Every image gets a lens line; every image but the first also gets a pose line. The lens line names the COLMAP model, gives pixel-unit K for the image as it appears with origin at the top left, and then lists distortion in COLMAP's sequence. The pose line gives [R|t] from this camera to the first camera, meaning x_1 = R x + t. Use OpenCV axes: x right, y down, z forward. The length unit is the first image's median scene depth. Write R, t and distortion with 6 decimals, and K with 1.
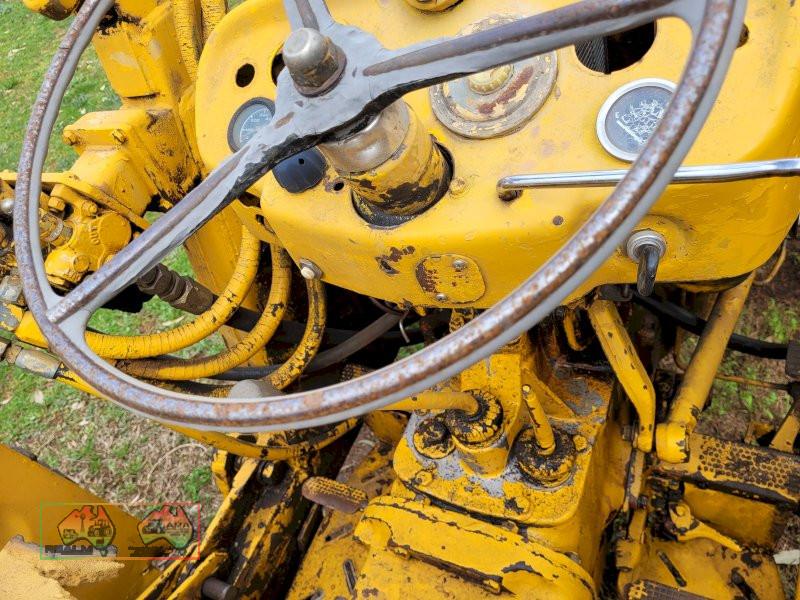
lens RADIAL K [[604.8, 0, 389.1], [0, 604.8, 297.9], [0, 0, 1]] dist [-0.000131, -0.003444]
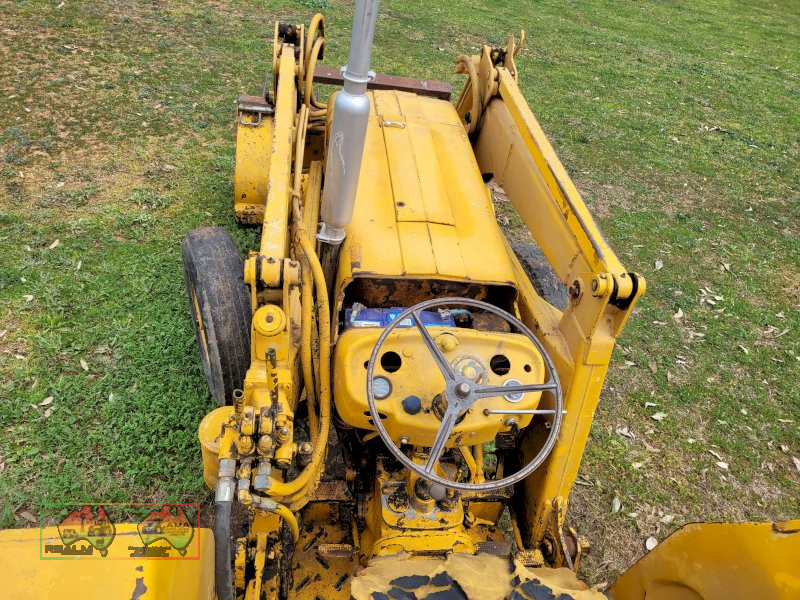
lens RADIAL K [[604.8, 0, 389.1], [0, 604.8, 297.9], [0, 0, 1]] dist [-0.000131, -0.003444]
pose [[0.783908, -0.011667, 0.620767, -1.453883], [0.095369, 0.990221, -0.101822, -0.320012], [-0.613508, 0.139021, 0.777355, -0.880884]]
